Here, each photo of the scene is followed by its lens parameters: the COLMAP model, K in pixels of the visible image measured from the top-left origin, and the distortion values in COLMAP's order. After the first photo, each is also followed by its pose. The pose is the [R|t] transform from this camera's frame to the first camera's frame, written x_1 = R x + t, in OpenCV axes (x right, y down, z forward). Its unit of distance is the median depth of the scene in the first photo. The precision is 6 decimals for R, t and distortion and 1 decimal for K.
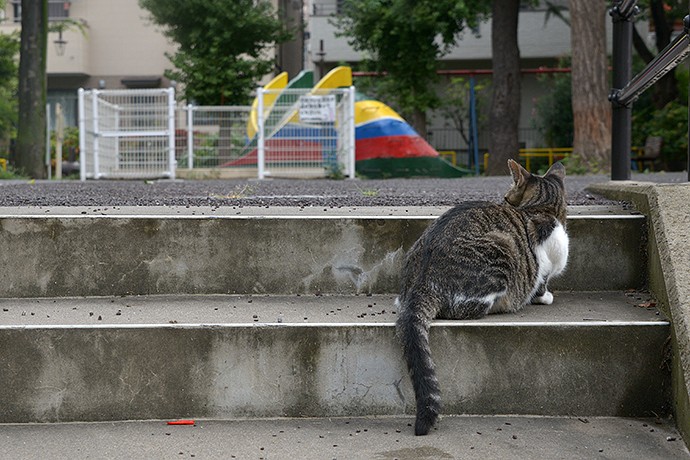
lens RADIAL K [[1444.6, 0, 344.7], [0, 1444.6, 229.0], [0, 0, 1]] dist [0.224473, 0.000000]
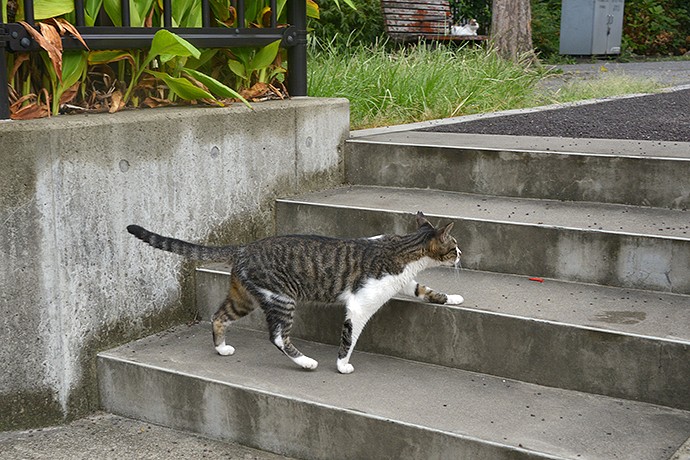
lens RADIAL K [[1444.6, 0, 344.8], [0, 1444.6, 230.4], [0, 0, 1]] dist [0.224473, 0.000000]
pose [[0.757611, 0.103070, -0.644518, 0.821909], [-0.018442, 0.990439, 0.136710, -0.160345], [0.652446, -0.091687, 0.752268, -0.471792]]
